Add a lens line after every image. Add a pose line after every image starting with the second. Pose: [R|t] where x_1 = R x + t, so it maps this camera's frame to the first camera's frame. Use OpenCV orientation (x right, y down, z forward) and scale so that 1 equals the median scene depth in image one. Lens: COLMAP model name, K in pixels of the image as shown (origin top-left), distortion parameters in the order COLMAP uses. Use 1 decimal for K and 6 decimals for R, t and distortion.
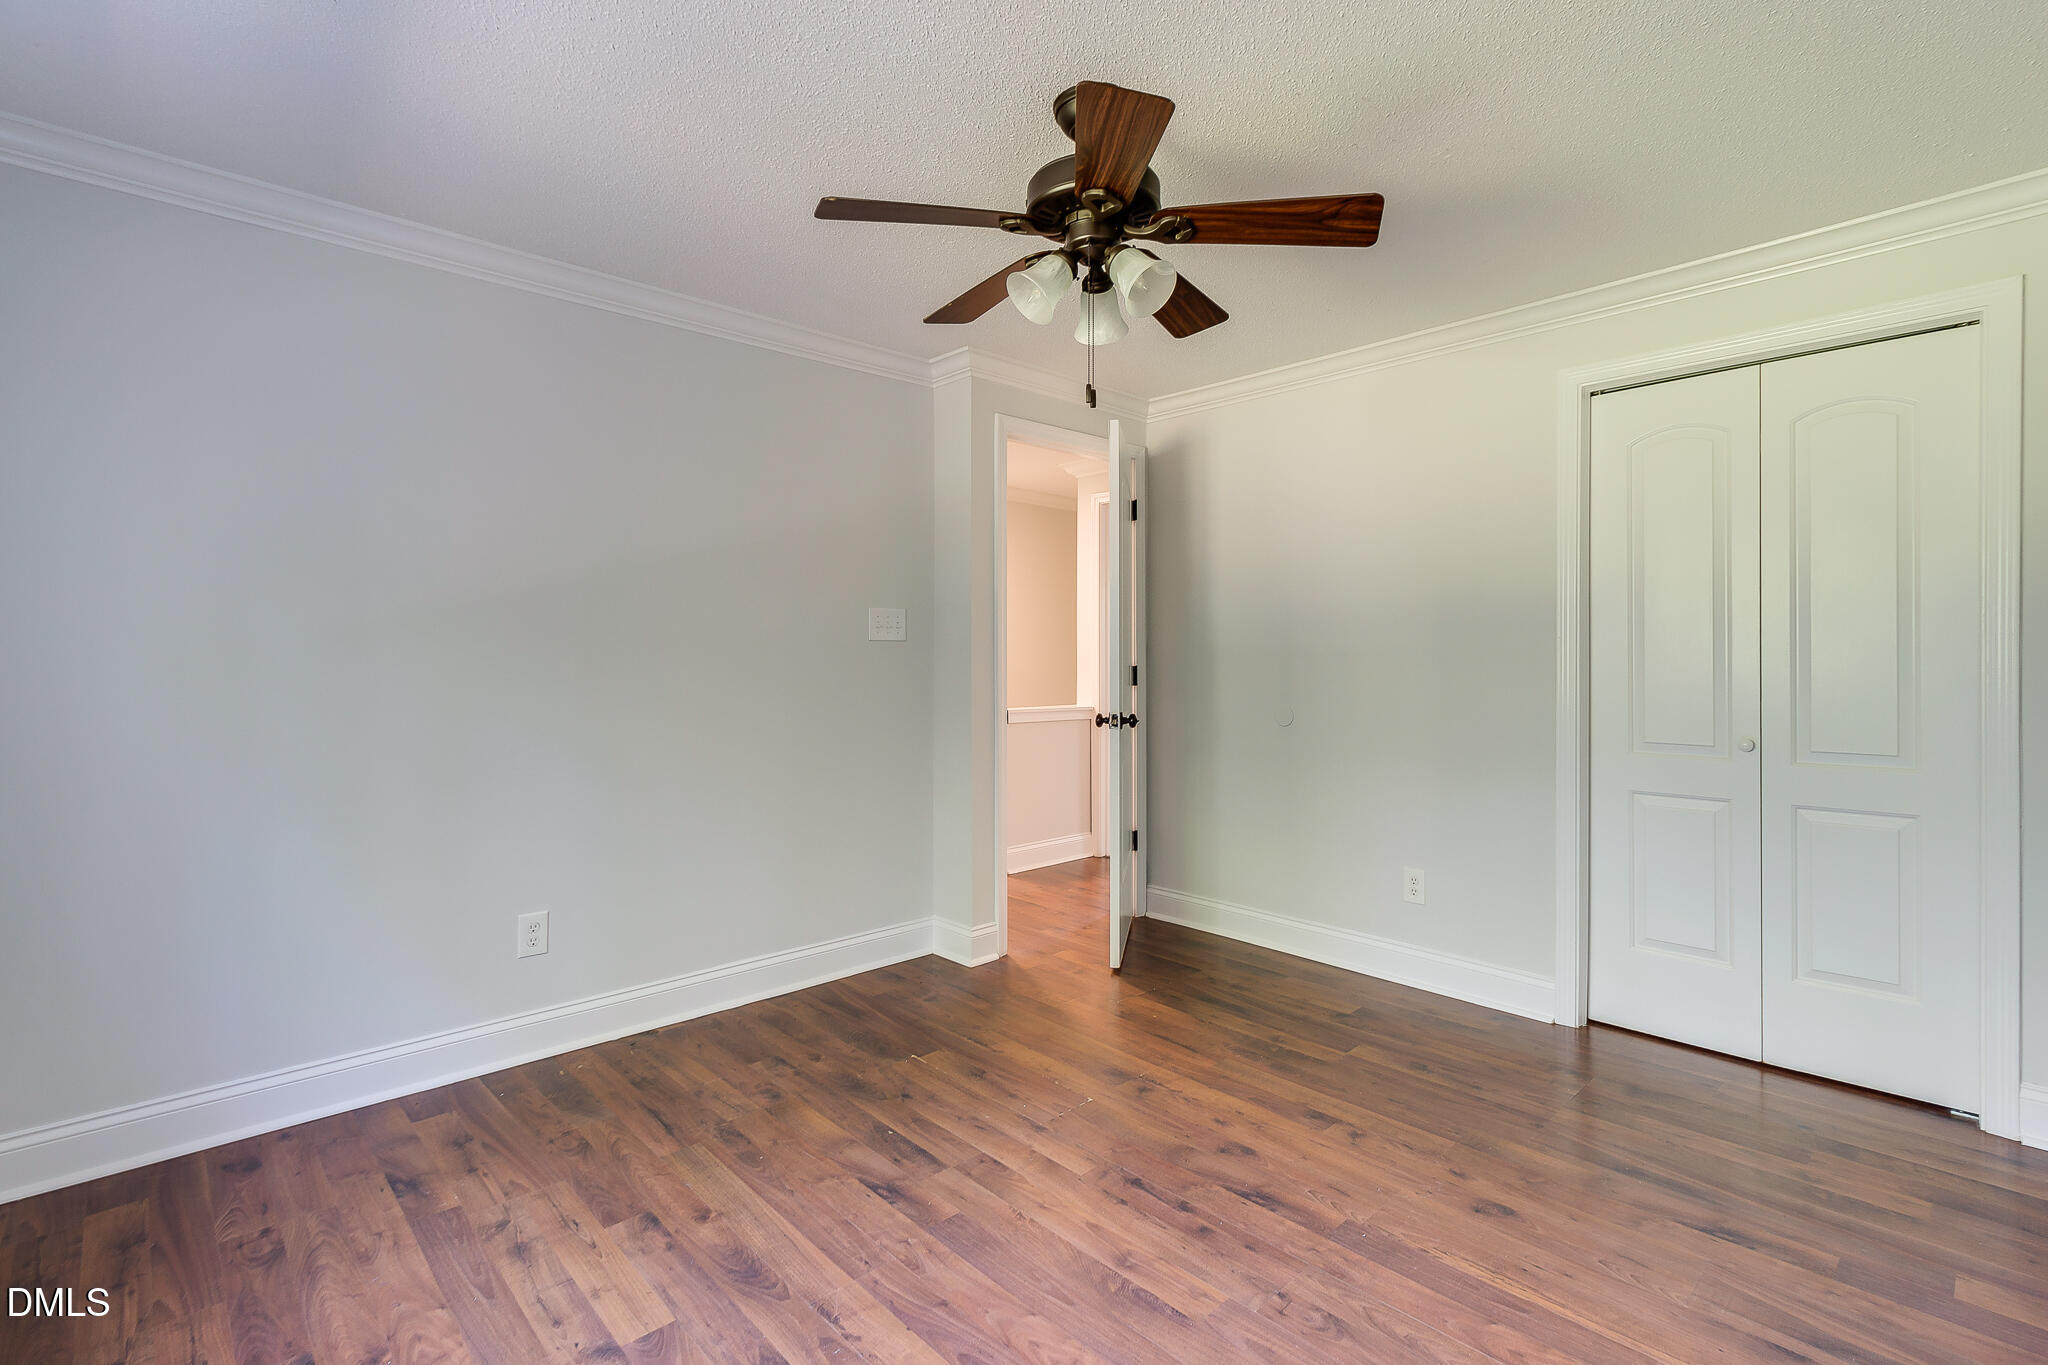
lens RADIAL K [[969.2, 0, 1022.2], [0, 969.2, 664.8], [0, 0, 1]] dist [0.013137, -0.001850]
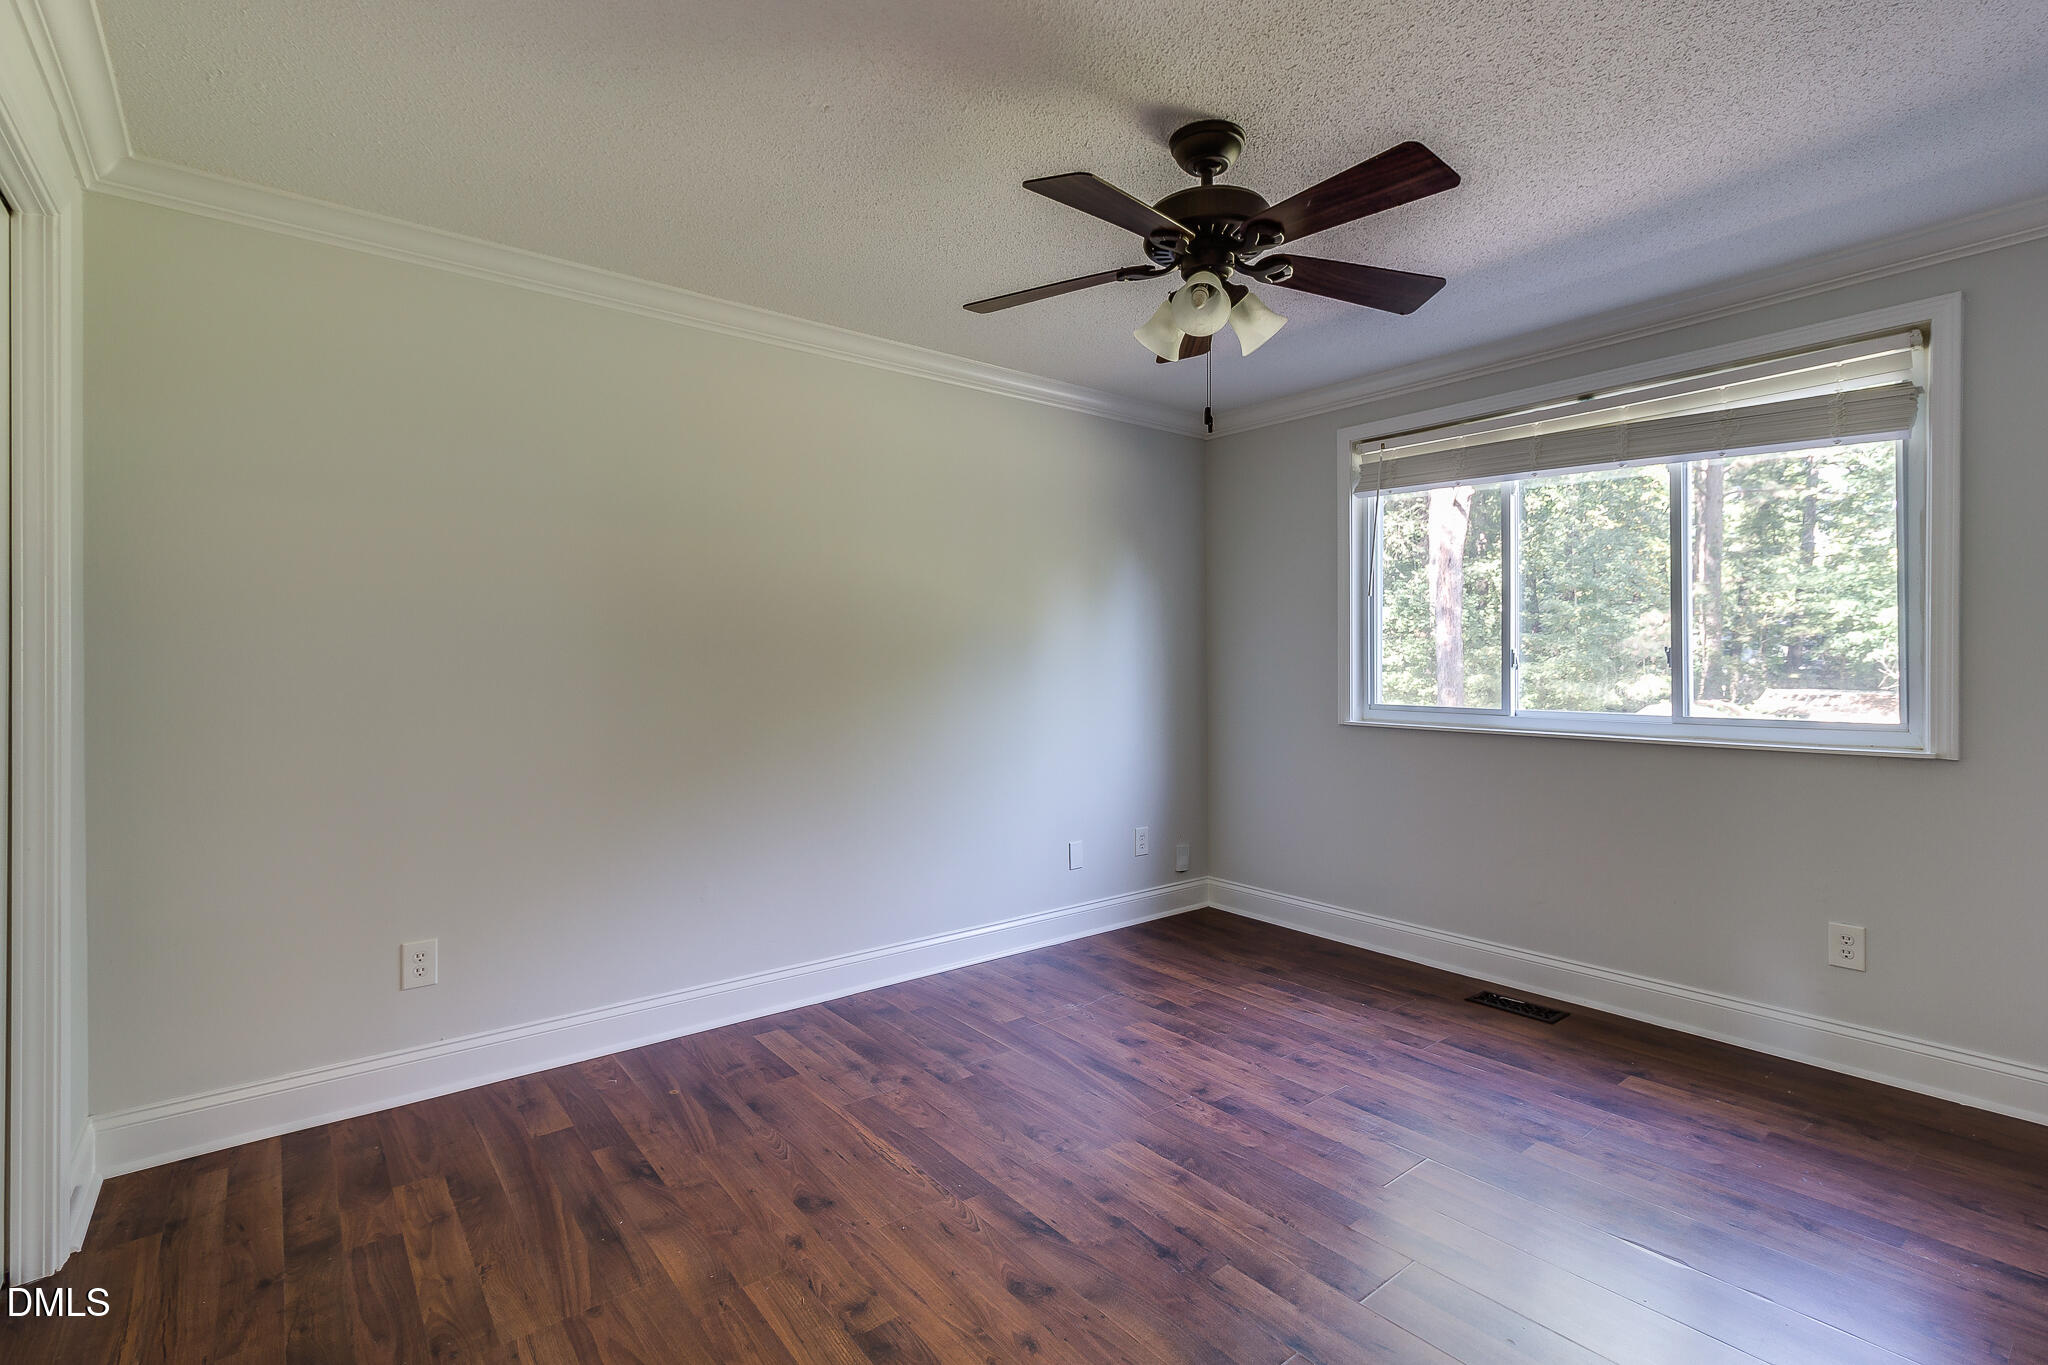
lens RADIAL K [[969.2, 0, 1023.0], [0, 969.2, 656.3], [0, 0, 1]] dist [0.013137, -0.001850]
pose [[-0.996370, 0.001755, 0.085108, 0.175177], [0.002068, 0.999991, 0.003589, -0.015116], [-0.085101, 0.003752, -0.996365, 1.967484]]
